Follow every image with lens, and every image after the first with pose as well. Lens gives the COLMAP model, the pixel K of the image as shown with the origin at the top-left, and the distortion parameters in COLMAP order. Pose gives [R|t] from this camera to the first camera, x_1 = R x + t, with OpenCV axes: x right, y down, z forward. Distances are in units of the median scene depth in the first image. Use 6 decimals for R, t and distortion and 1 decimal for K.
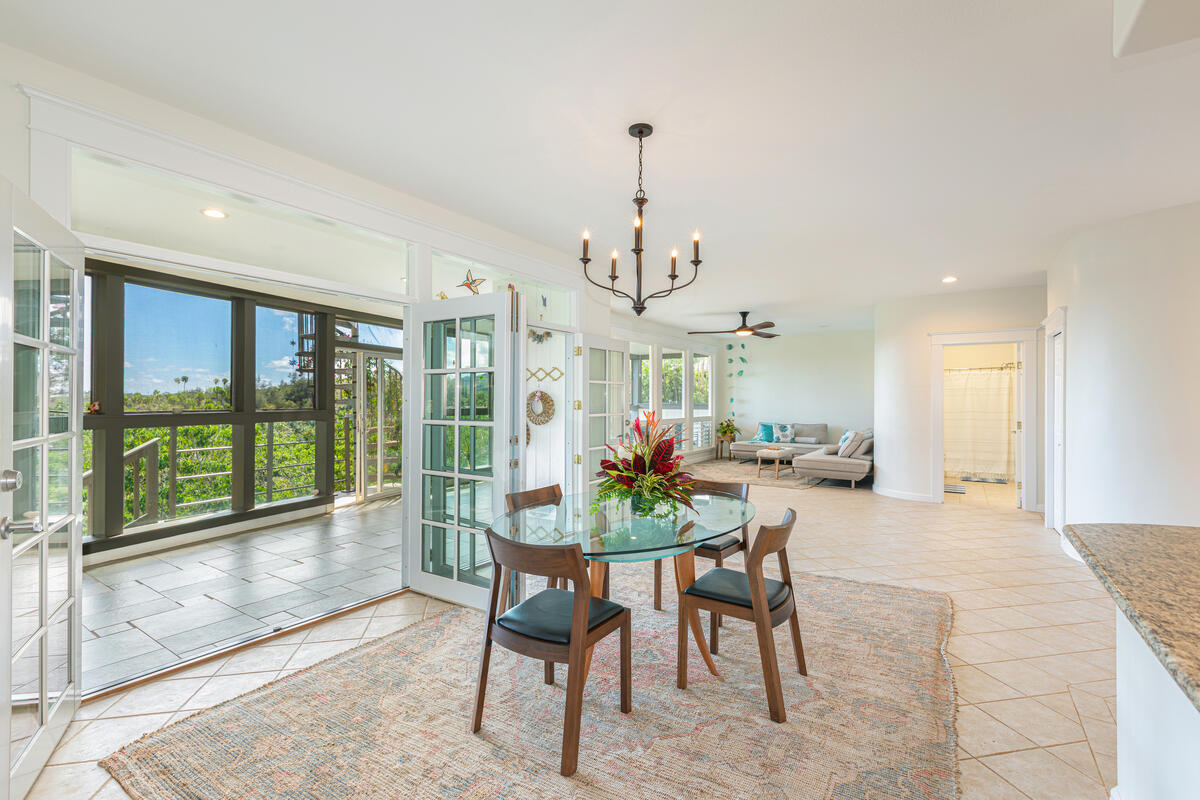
lens RADIAL K [[538.5, 0, 596.0], [0, 538.5, 397.5], [0, 0, 1]] dist [0.003999, 0.000312]
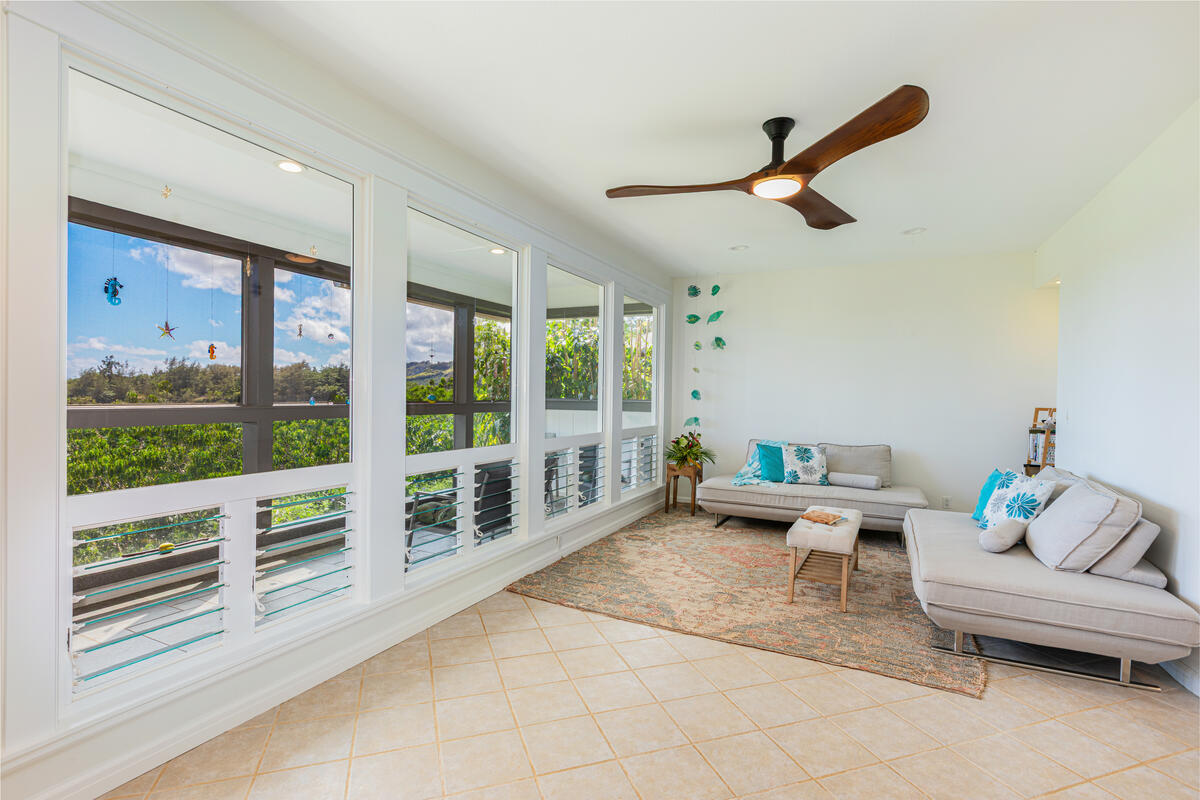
lens RADIAL K [[583.2, 0, 597.9], [0, 583.2, 398.3], [0, 0, 1]] dist [0.000192, -0.000060]
pose [[0.990952, 0.004619, 0.134136, 0.093103], [-0.006449, 0.999892, 0.013210, 0.001414], [-0.134060, -0.013956, 0.990875, 0.505167]]
